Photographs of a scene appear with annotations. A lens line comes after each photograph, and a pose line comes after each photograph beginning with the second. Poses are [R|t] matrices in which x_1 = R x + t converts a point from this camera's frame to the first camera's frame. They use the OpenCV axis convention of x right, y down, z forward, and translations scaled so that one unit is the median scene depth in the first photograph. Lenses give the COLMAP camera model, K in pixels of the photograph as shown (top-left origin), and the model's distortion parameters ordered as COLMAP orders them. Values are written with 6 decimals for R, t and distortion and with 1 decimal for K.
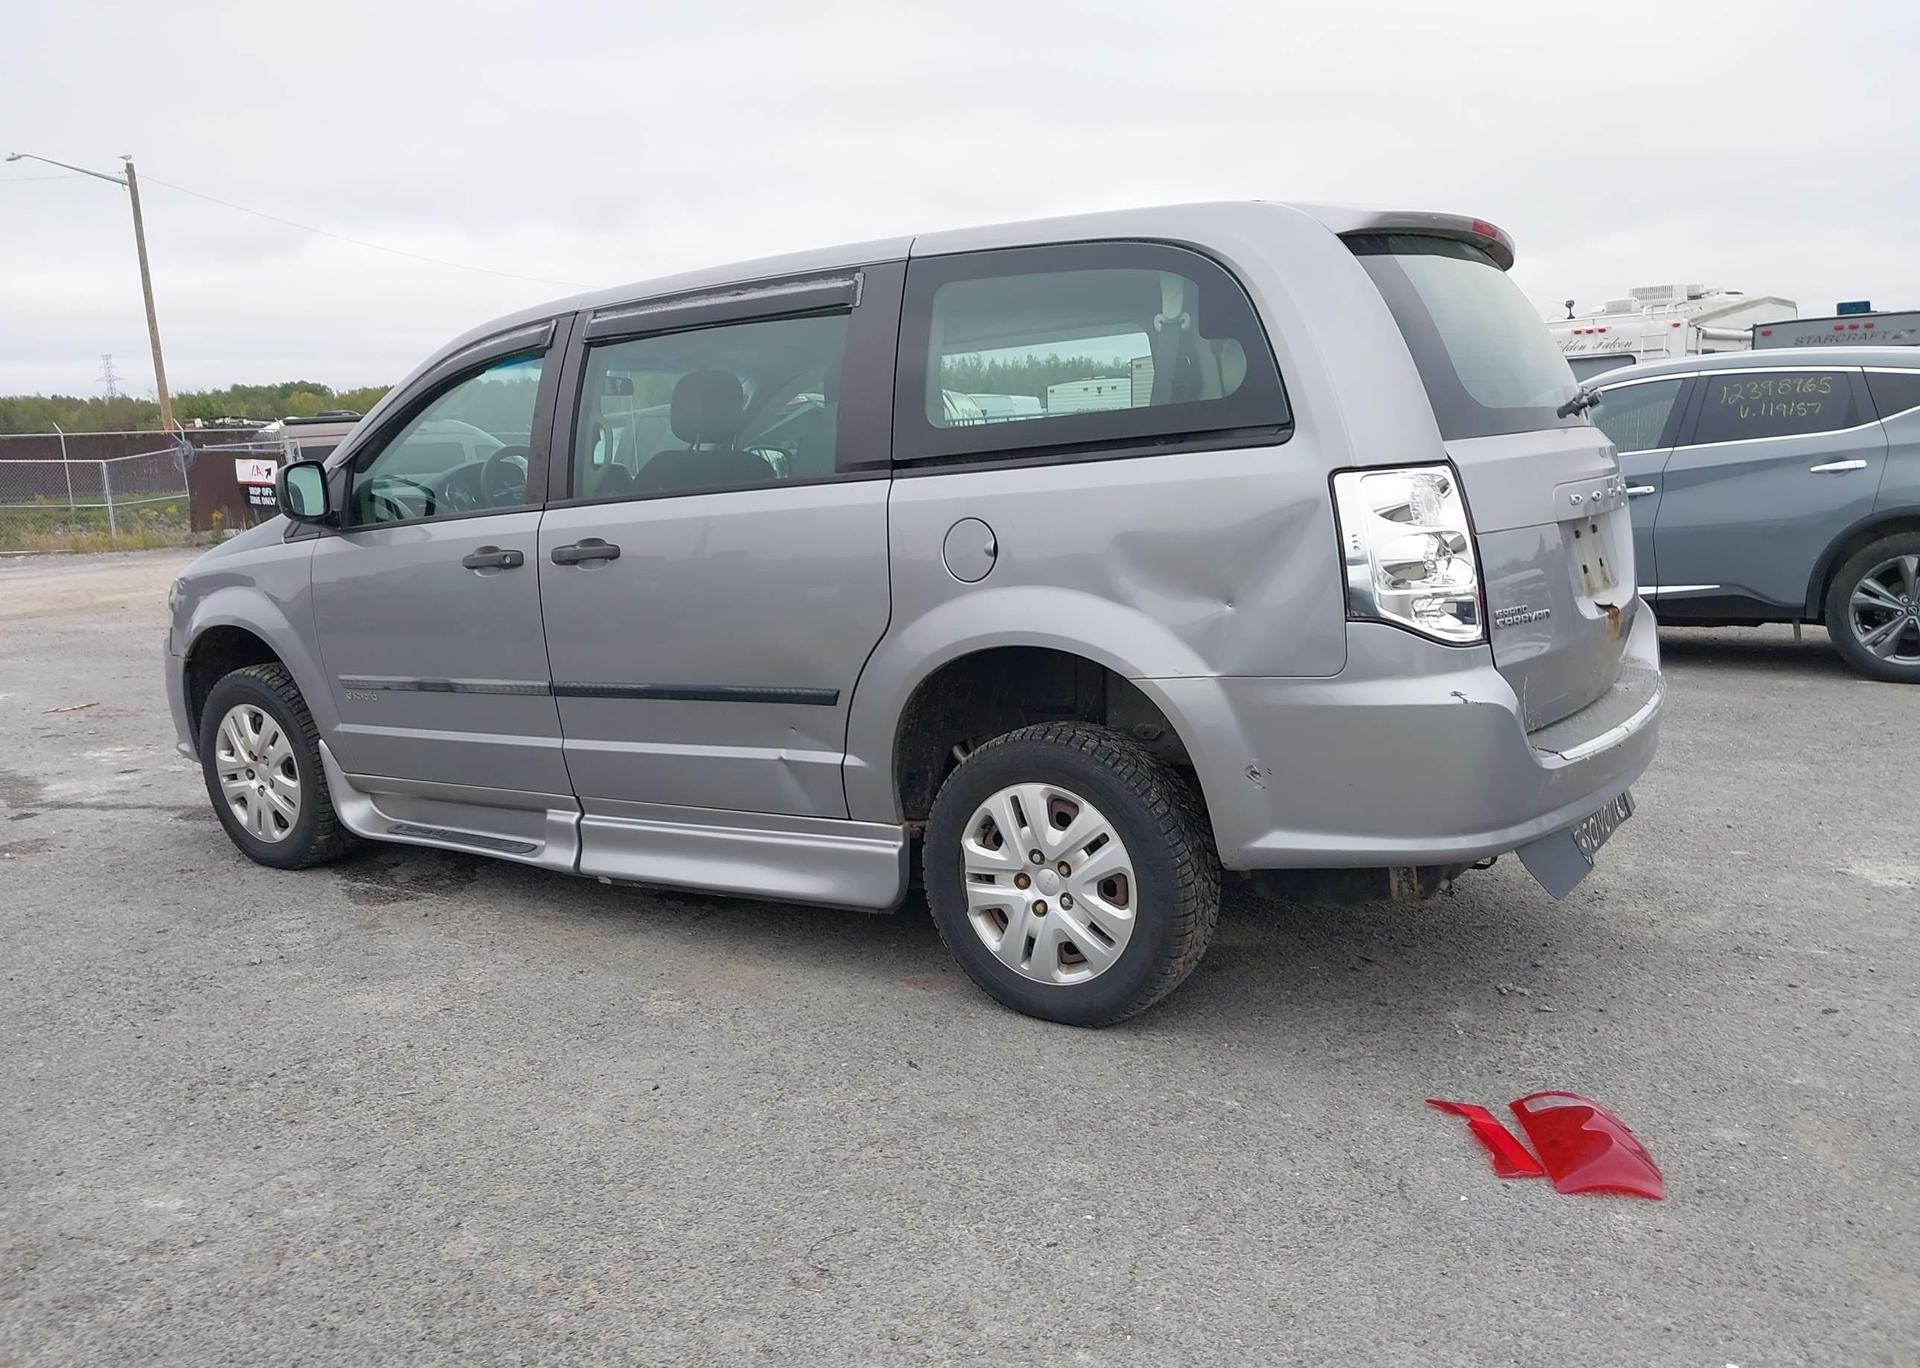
lens RADIAL K [[1529.6, 0, 960.0], [0, 1529.6, 684.0], [0, 0, 1]] dist [0.021281, -0.035793]
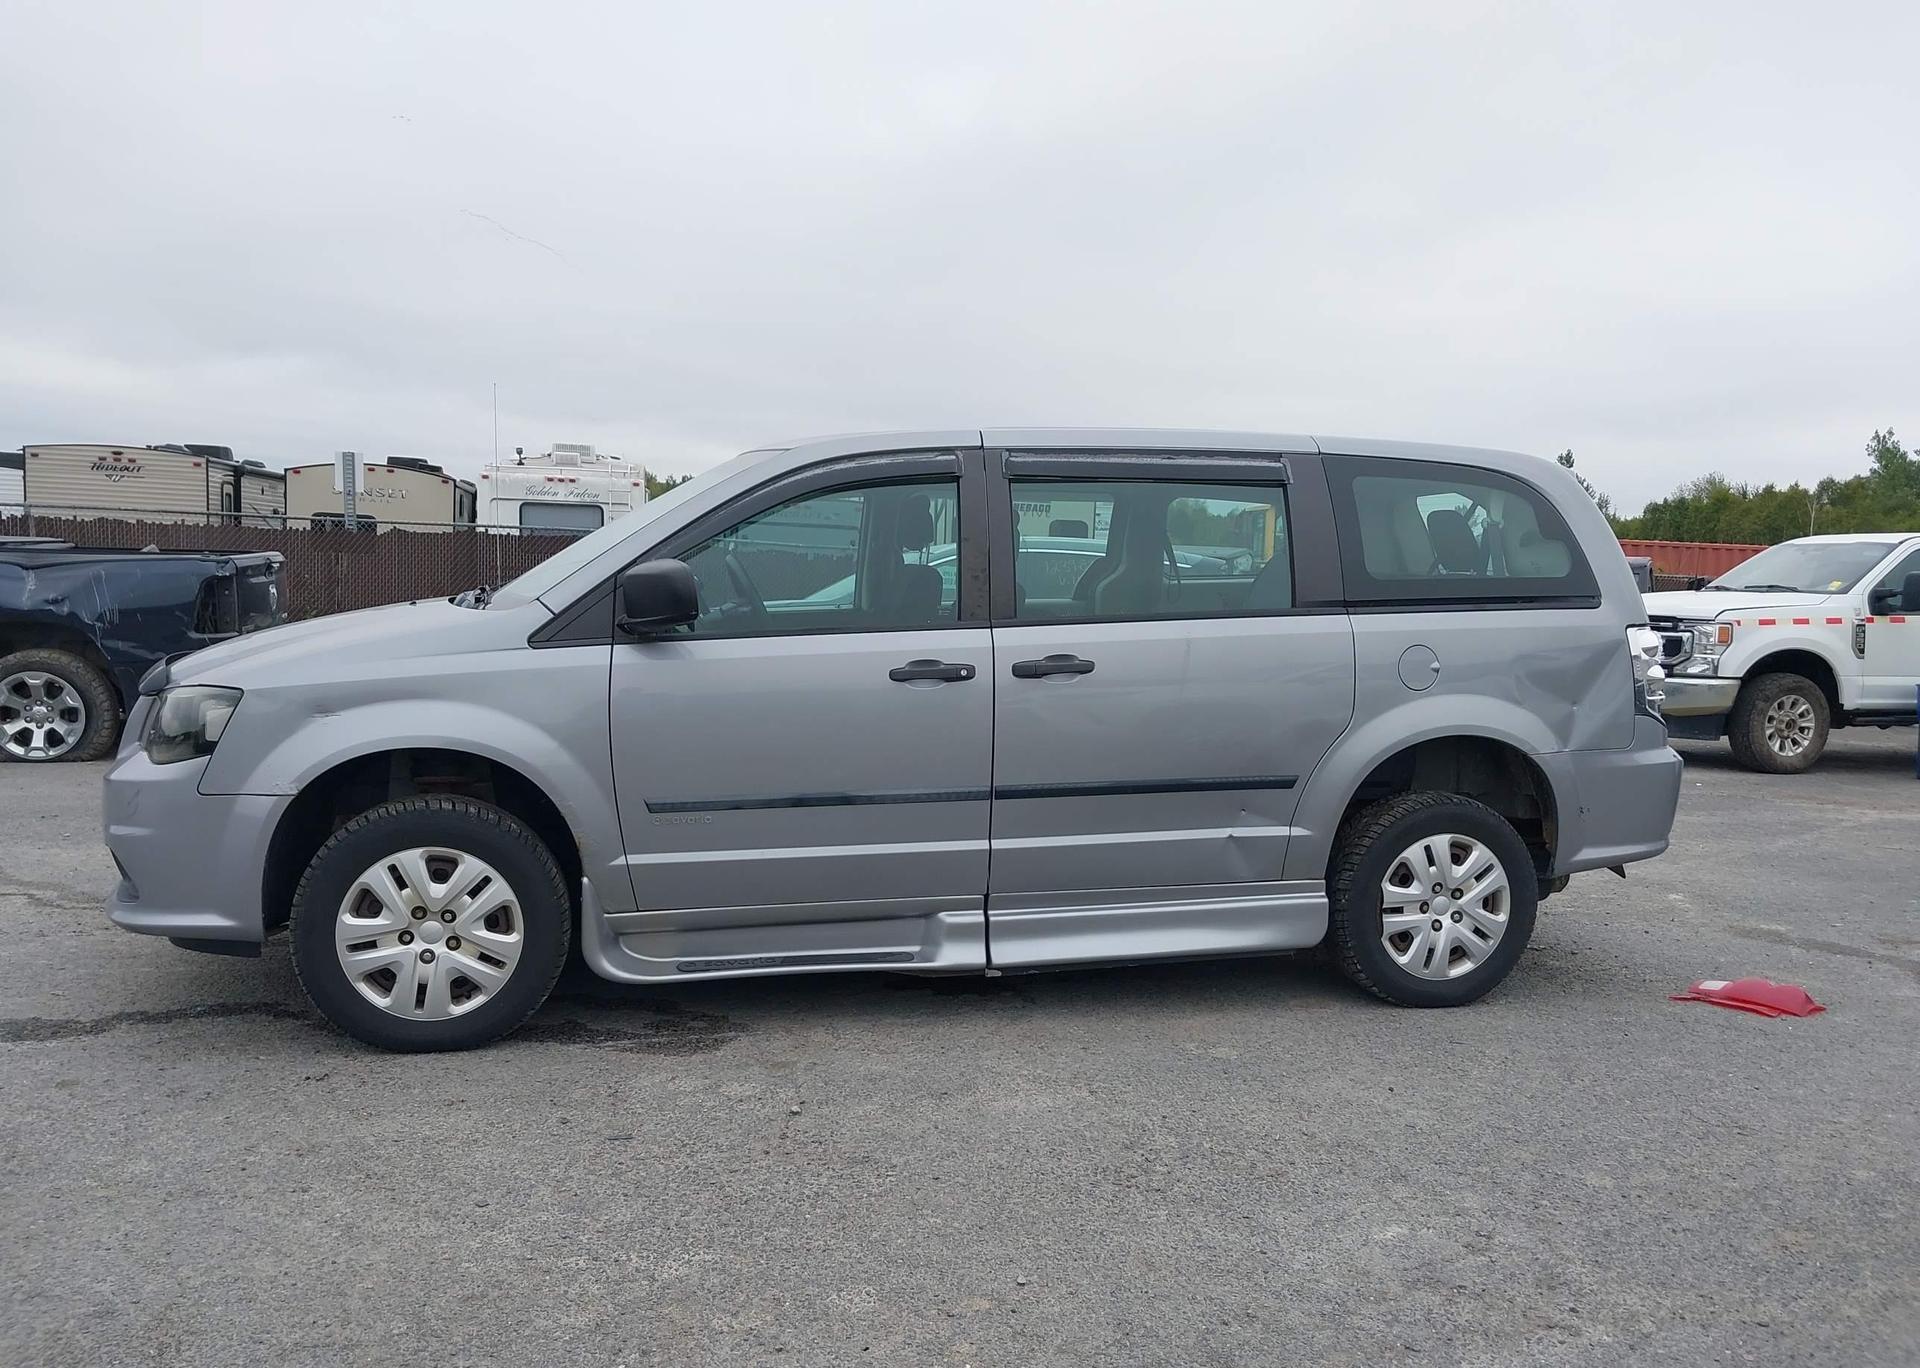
lens RADIAL K [[1545.3, 0, 950.6], [0, 1545.3, 679.0], [0, 0, 1]] dist [0.151069, -0.353870]
pose [[0.677789, 0.010071, 0.735188, -1.248569], [0.054966, 0.996414, -0.064324, -0.009408], [-0.733199, 0.084009, 0.674805, 0.329308]]
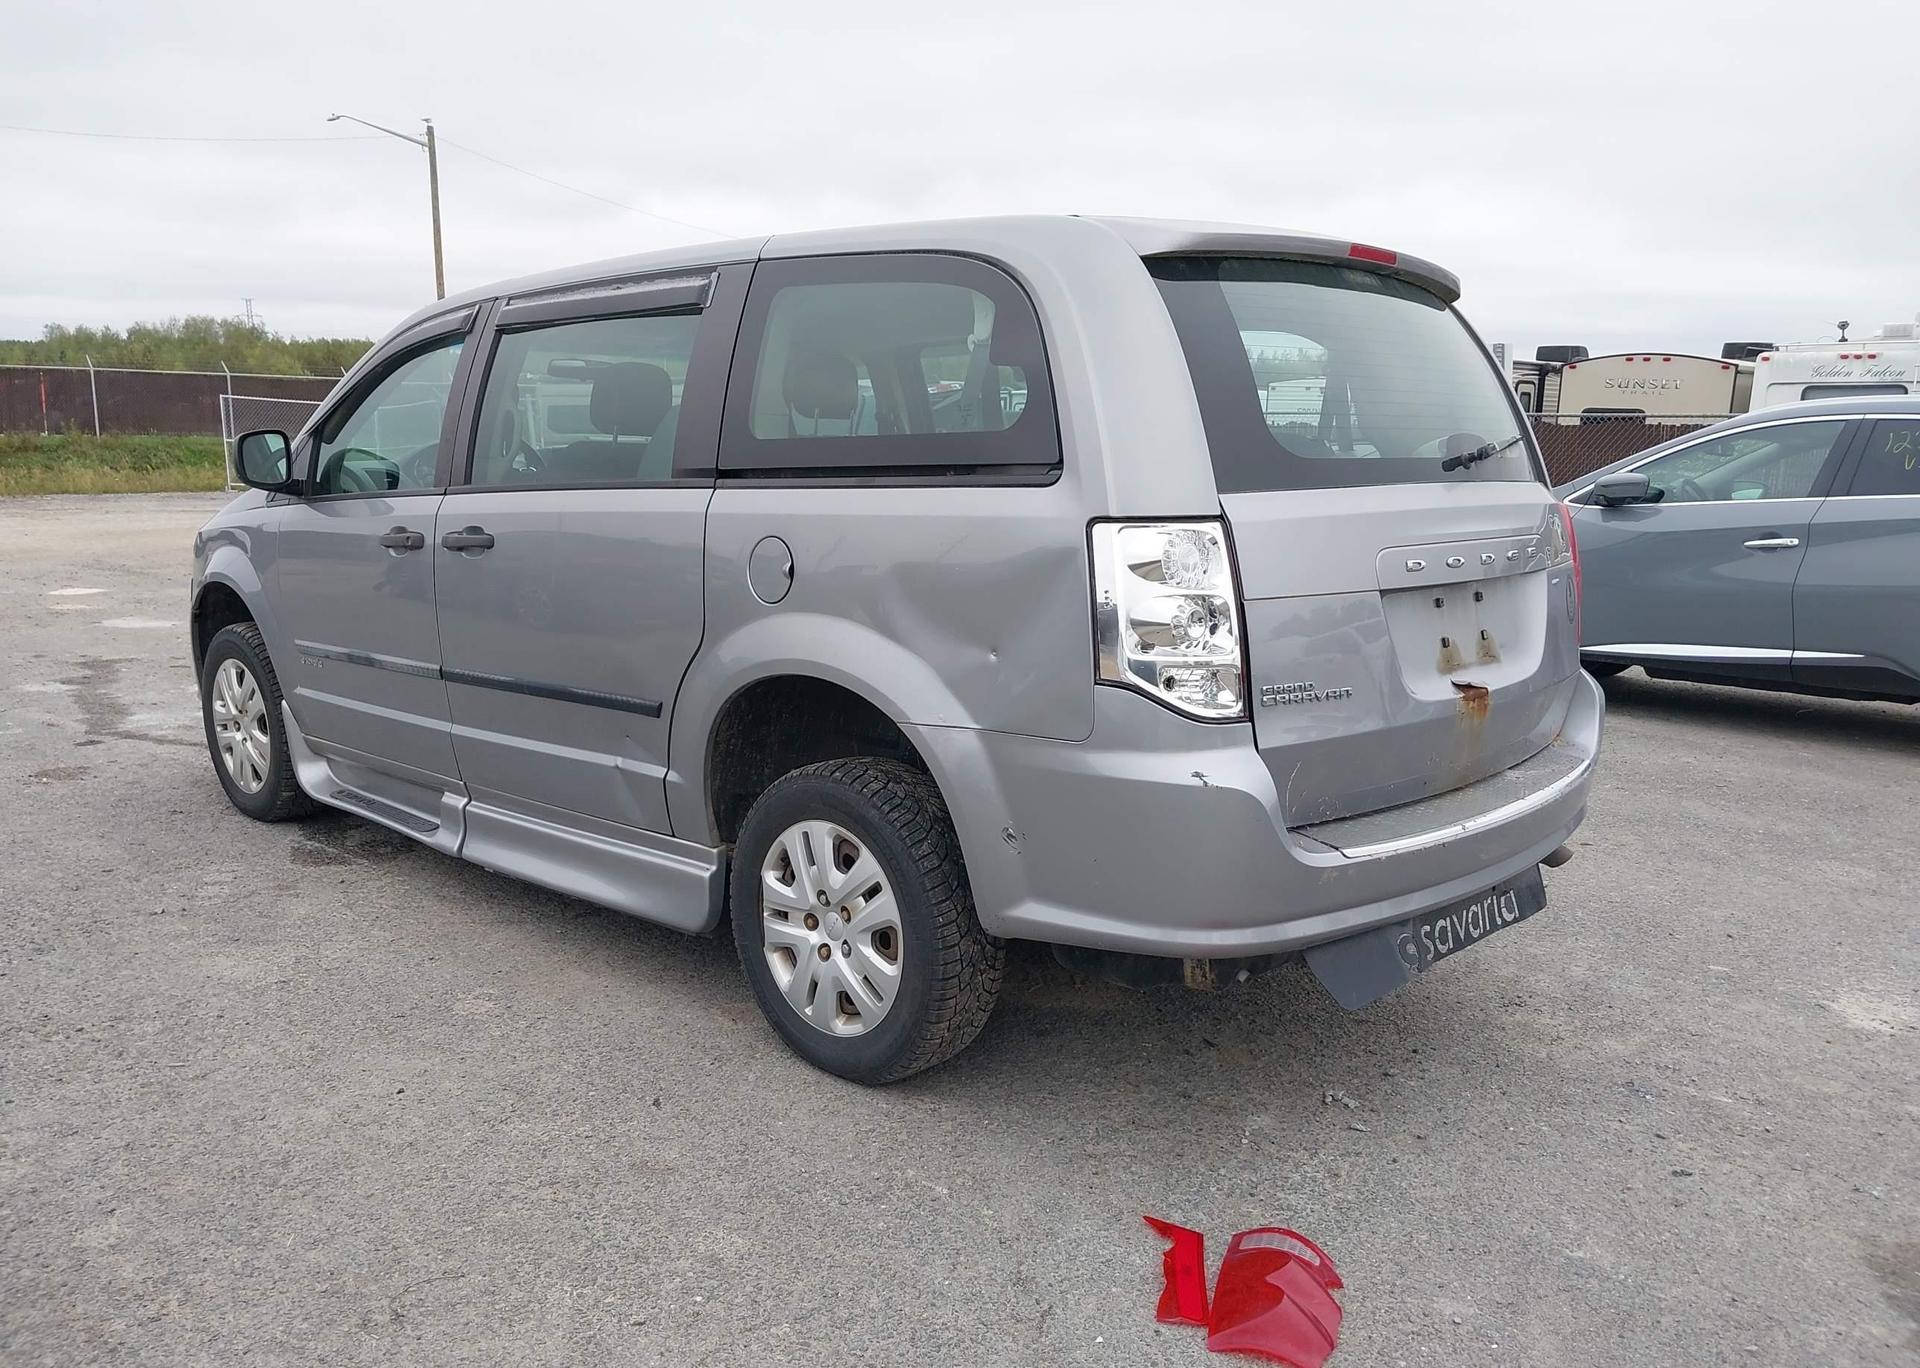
lens RADIAL K [[1529.6, 0, 960.0], [0, 1529.6, 684.0], [0, 0, 1]] dist [0.021281, -0.035793]
pose [[0.983767, 0.085157, -0.157960, 0.260127], [-0.083439, 0.996359, 0.017491, -0.040994], [0.158875, -0.004027, 0.987291, 0.074057]]
